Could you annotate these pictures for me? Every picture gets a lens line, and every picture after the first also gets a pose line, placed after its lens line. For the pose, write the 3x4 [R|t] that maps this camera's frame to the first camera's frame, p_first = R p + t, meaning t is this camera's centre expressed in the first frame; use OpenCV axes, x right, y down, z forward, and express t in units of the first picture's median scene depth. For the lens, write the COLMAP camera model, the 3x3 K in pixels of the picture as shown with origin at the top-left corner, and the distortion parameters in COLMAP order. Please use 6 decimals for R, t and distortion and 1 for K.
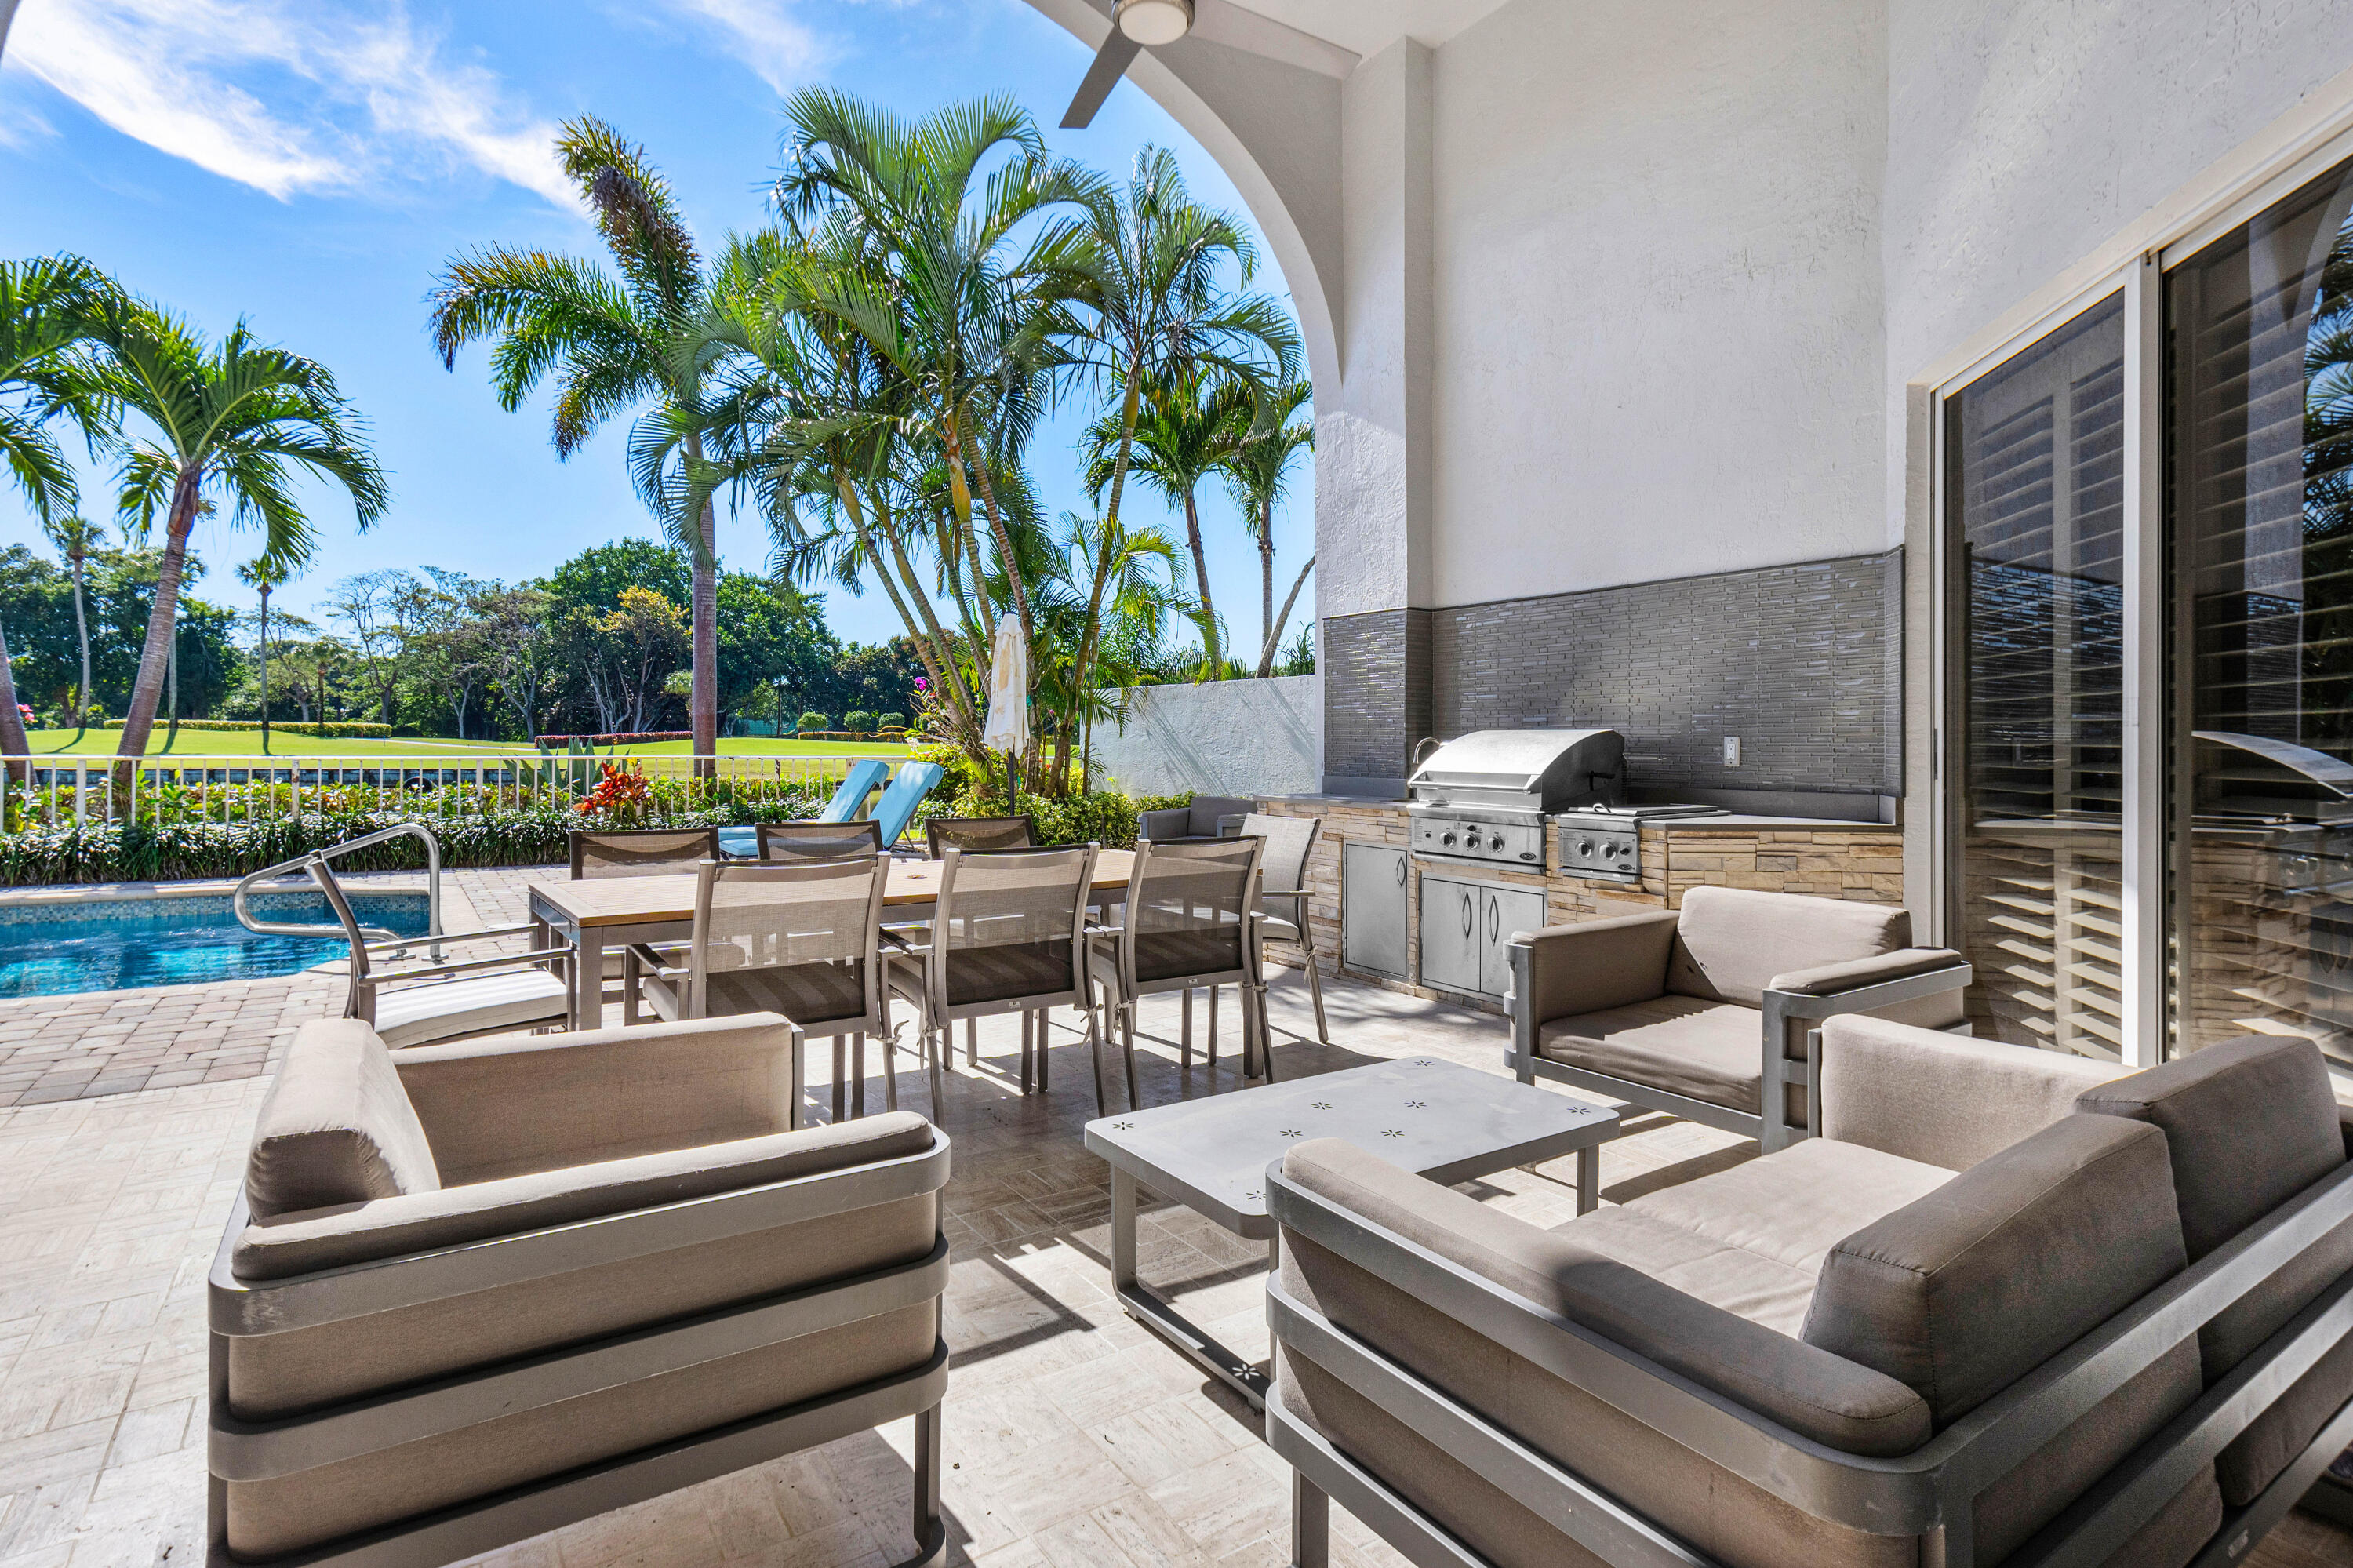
lens RADIAL K [[1181.8, 0, 1176.5], [0, 1181.8, 771.3], [0, 0, 1]] dist [0.002681, 0.000178]
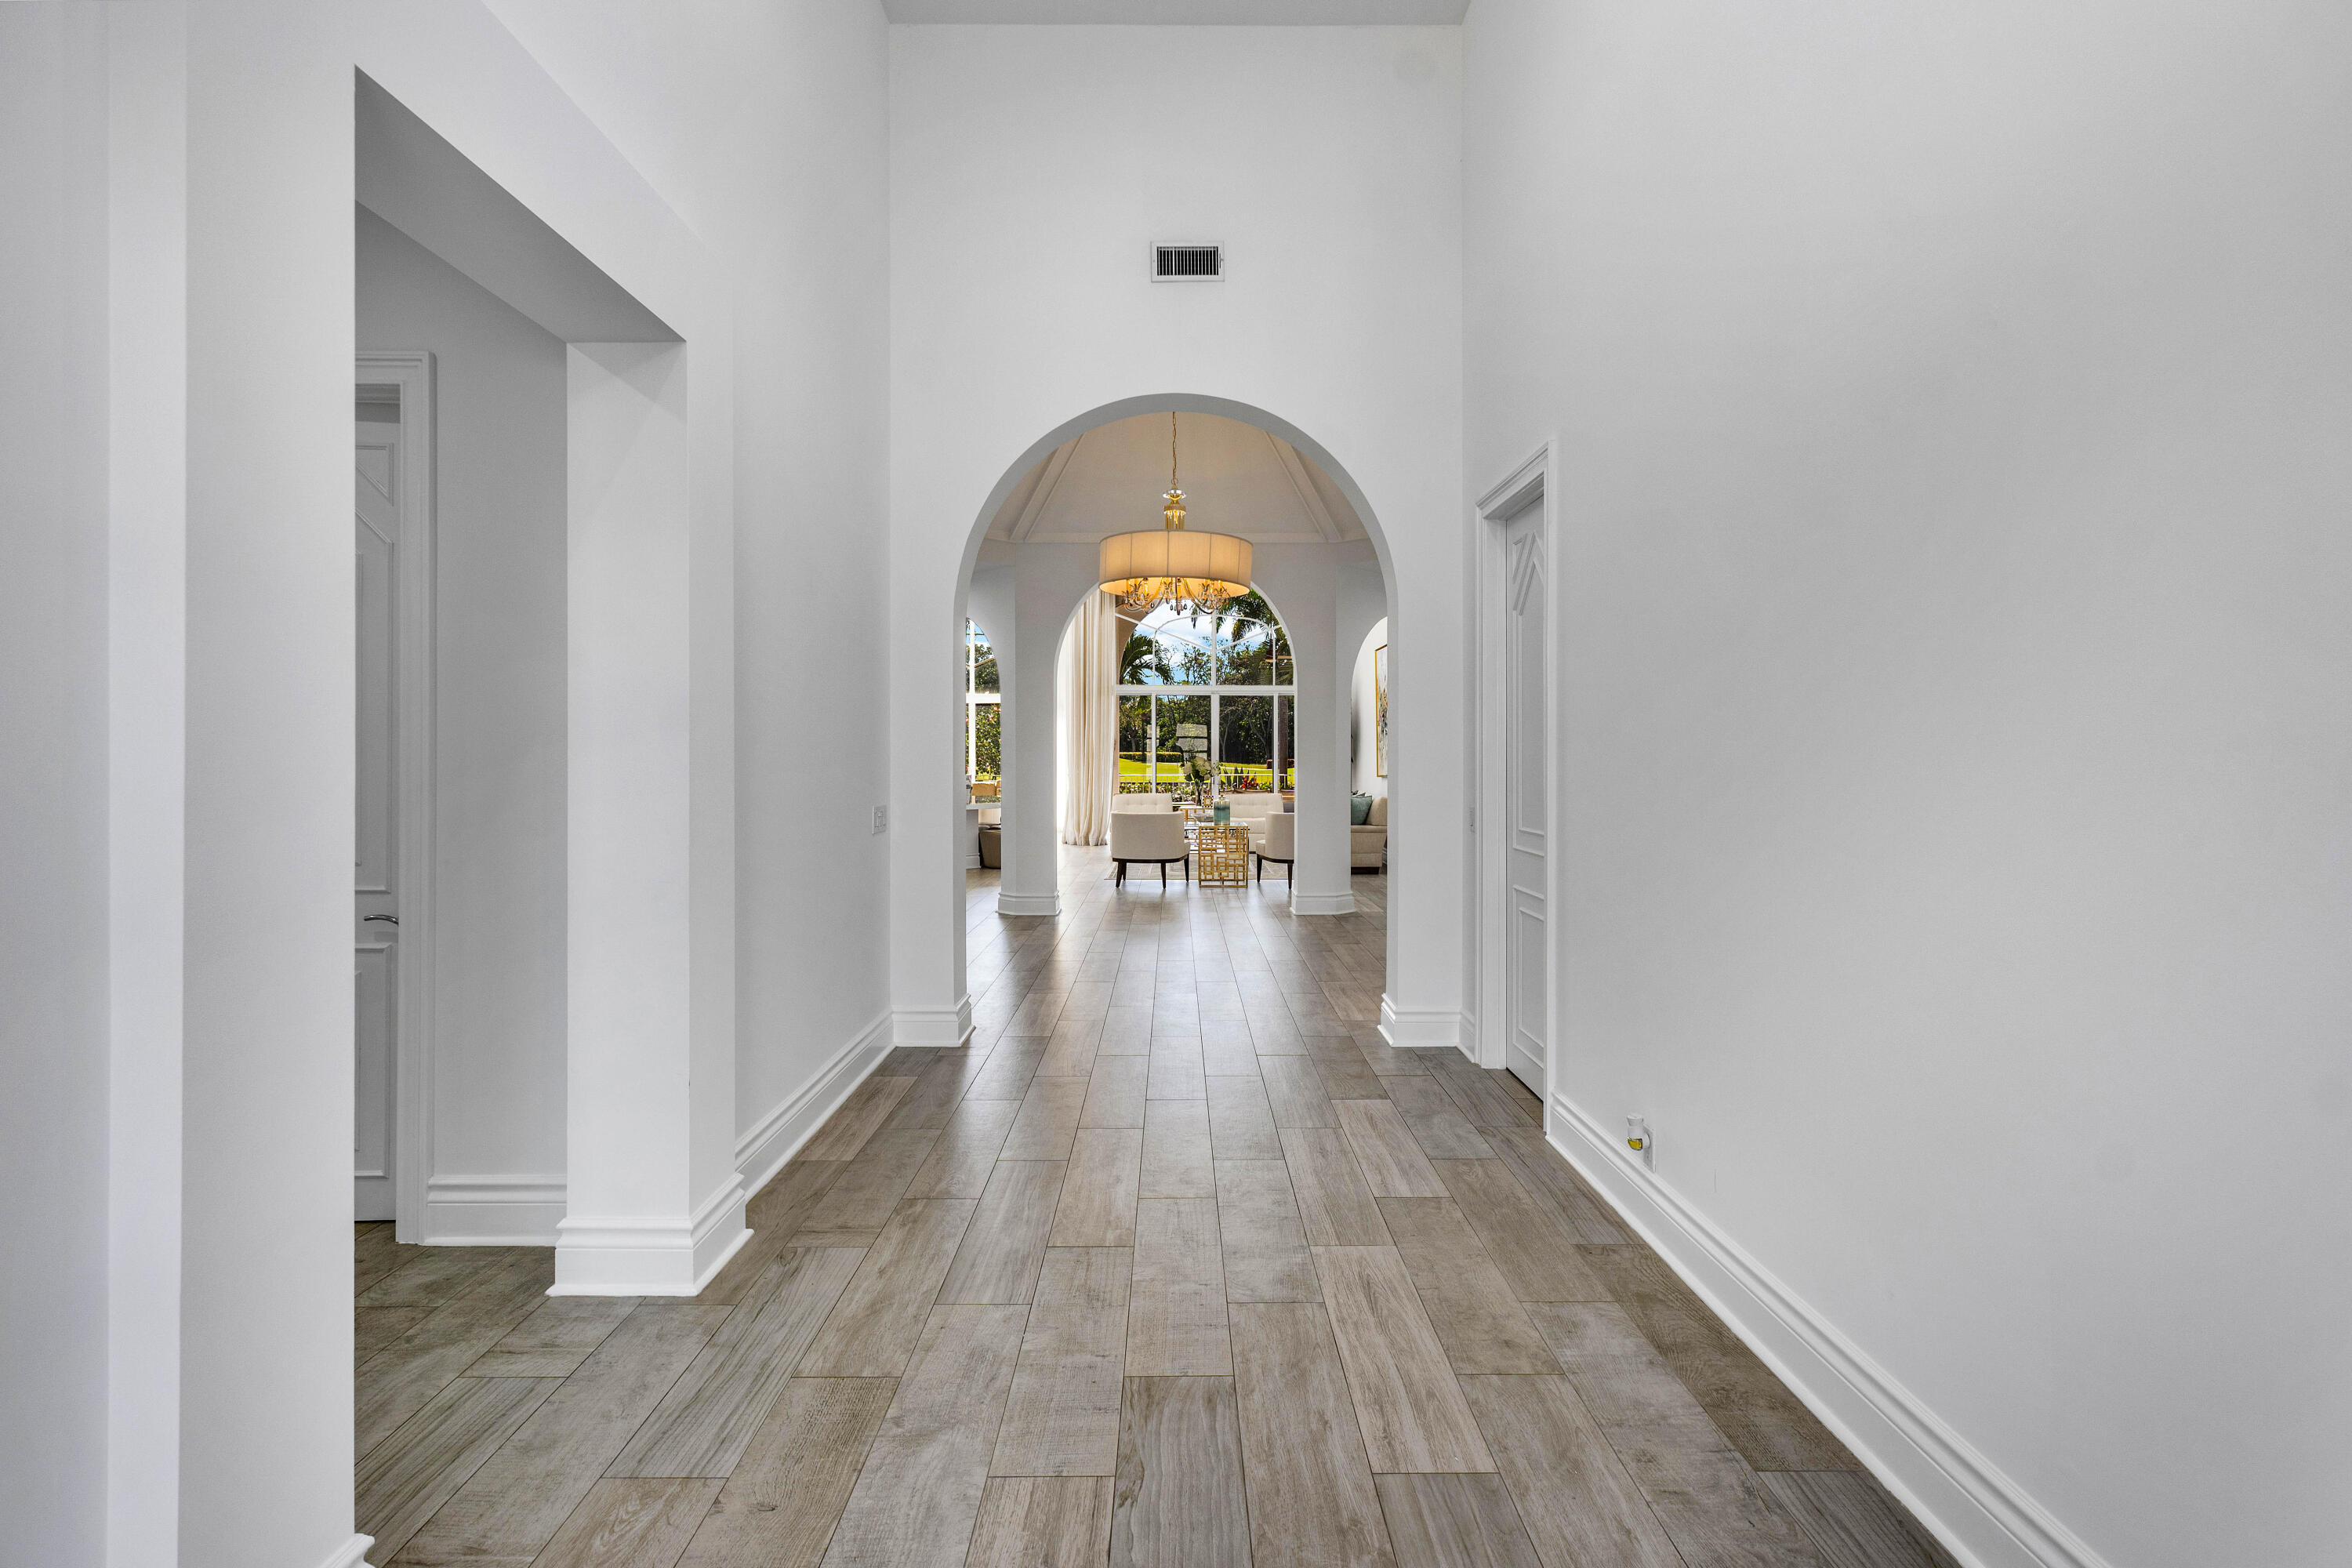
lens RADIAL K [[1181.2, 0, 1175.7], [0, 1181.2, 776.4], [0, 0, 1]] dist [0.002681, 0.000178]
pose [[0.829274, 0.002483, -0.558837, 0.115028], [-0.008391, 0.999933, -0.008009, 0.001954], [0.558780, 0.011331, 0.829239, -0.167825]]
